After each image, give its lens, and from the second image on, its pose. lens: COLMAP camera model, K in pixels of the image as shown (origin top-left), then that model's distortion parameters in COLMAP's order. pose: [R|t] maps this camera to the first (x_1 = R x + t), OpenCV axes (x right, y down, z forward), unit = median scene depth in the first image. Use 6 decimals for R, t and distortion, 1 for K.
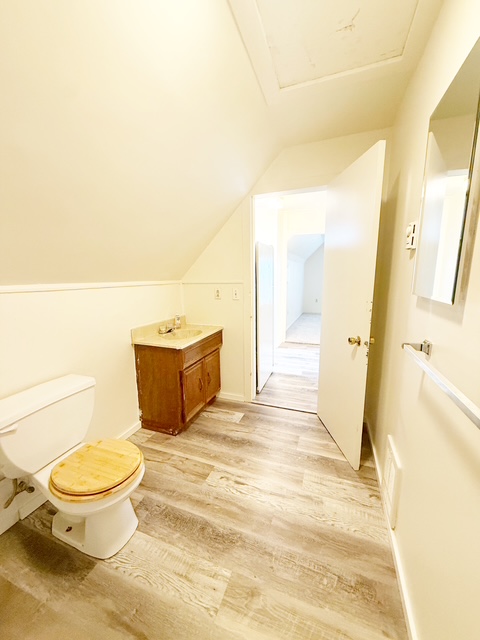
lens RADIAL K [[254.4, 0, 239.4], [0, 254.4, 317.6], [0, 0, 1]] dist [-0.000656, 0.000037]
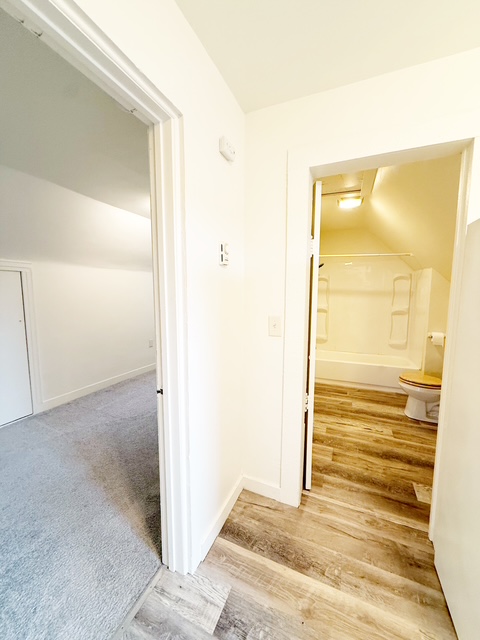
lens RADIAL K [[254.4, 0, 238.4], [0, 254.4, 318.9], [0, 0, 1]] dist [-0.000656, 0.000037]
pose [[-0.998332, 0.001938, 0.057703, 0.720424], [0.017277, 0.963671, 0.266531, -0.439784], [-0.055090, 0.267084, -0.962097, 2.430753]]
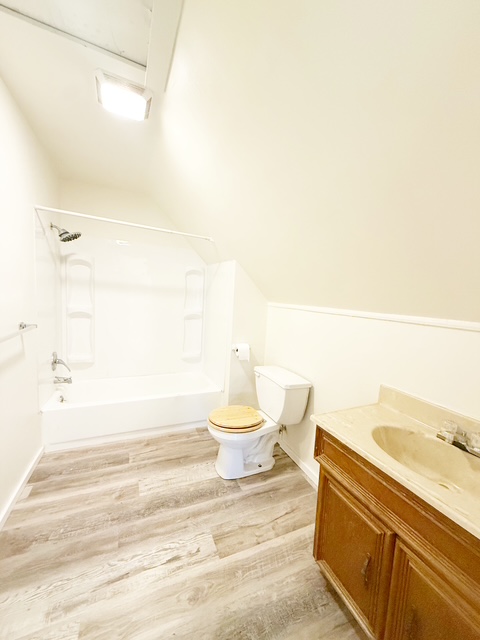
lens RADIAL K [[254.4, 0, 242.0], [0, 254.4, 319.2], [0, 0, 1]] dist [-0.000656, 0.000037]
pose [[-0.715300, 0.029941, -0.698175, 0.380281], [-0.164103, 0.963947, 0.209467, -0.258389], [0.679276, 0.264405, -0.684598, 1.521147]]
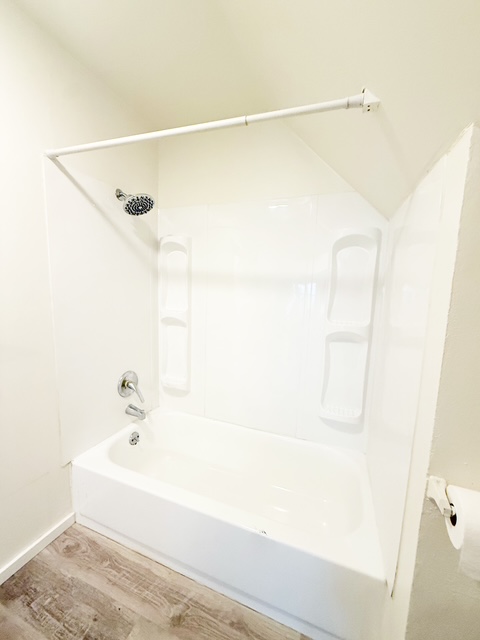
lens RADIAL K [[254.4, 0, 239.3], [0, 254.4, 317.2], [0, 0, 1]] dist [-0.000656, 0.000037]
pose [[-0.999625, -0.026197, 0.007944, -0.339122], [-0.022921, 0.959621, 0.280360, -0.121004], [-0.014967, 0.280073, -0.959862, 0.784782]]
